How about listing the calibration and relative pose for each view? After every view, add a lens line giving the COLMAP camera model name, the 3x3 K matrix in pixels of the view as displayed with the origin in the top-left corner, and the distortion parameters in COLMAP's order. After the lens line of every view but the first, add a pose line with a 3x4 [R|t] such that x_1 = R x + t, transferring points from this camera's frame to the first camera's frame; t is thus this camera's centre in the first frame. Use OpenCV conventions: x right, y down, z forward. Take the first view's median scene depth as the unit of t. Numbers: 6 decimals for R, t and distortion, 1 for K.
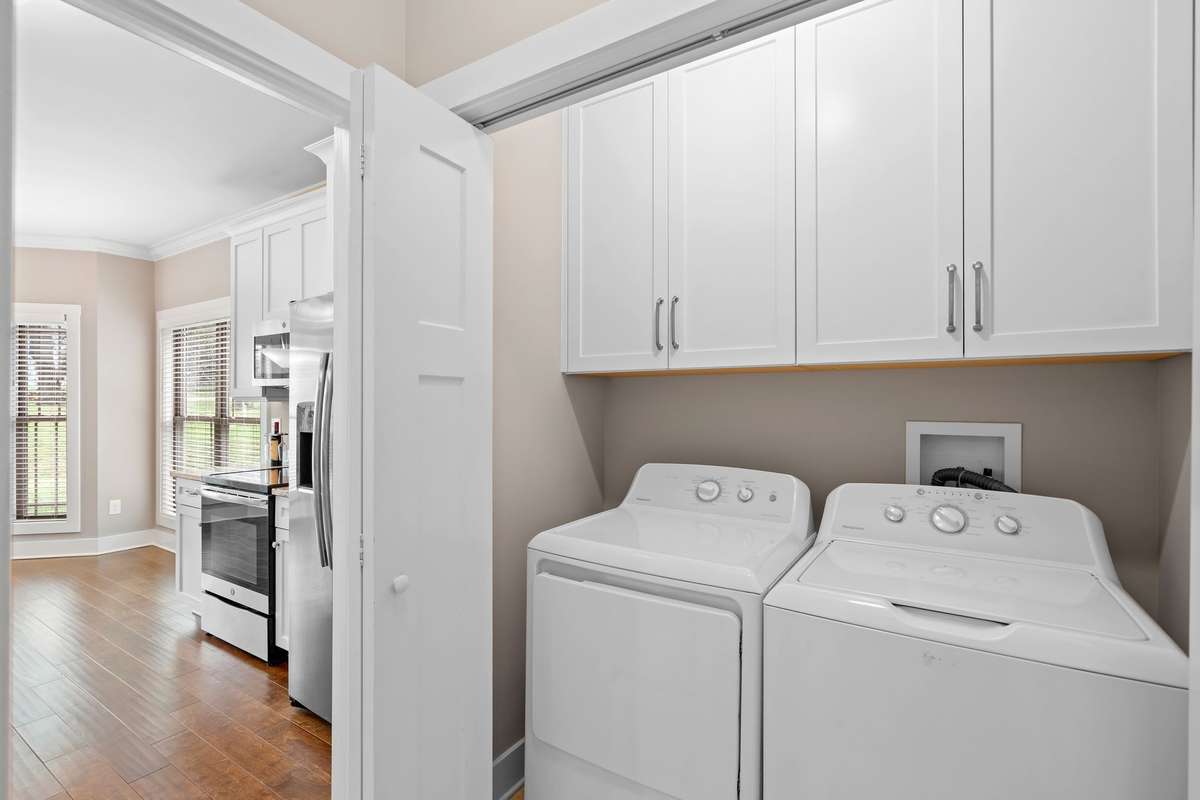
lens RADIAL K [[545.6, 0, 601.4], [0, 545.6, 403.6], [0, 0, 1]] dist [-0.009840, 0.003803]
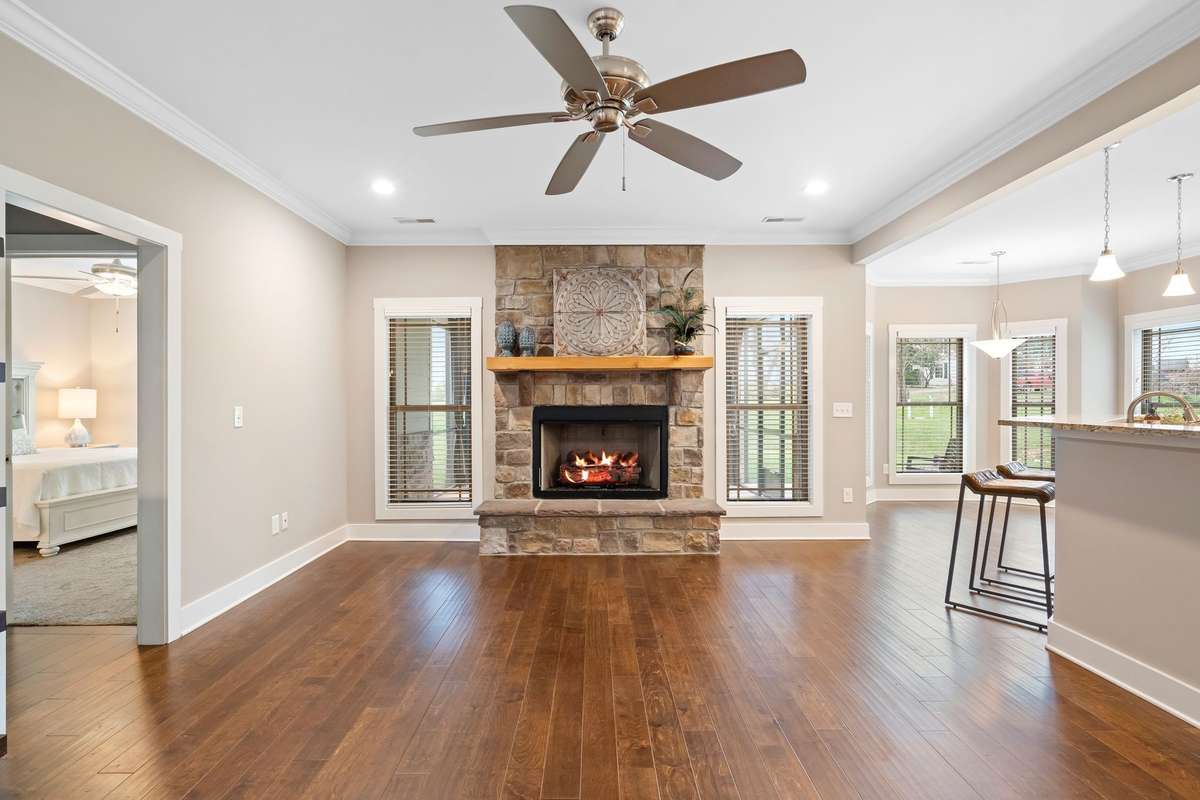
lens RADIAL K [[545.6, 0, 588.7], [0, 545.6, 399.6], [0, 0, 1]] dist [-0.009840, 0.003803]
pose [[0.529383, -0.003913, -0.848374, -0.539733], [0.004522, 0.999988, -0.001791, 0.015773], [0.848371, -0.002888, 0.529394, -0.800494]]
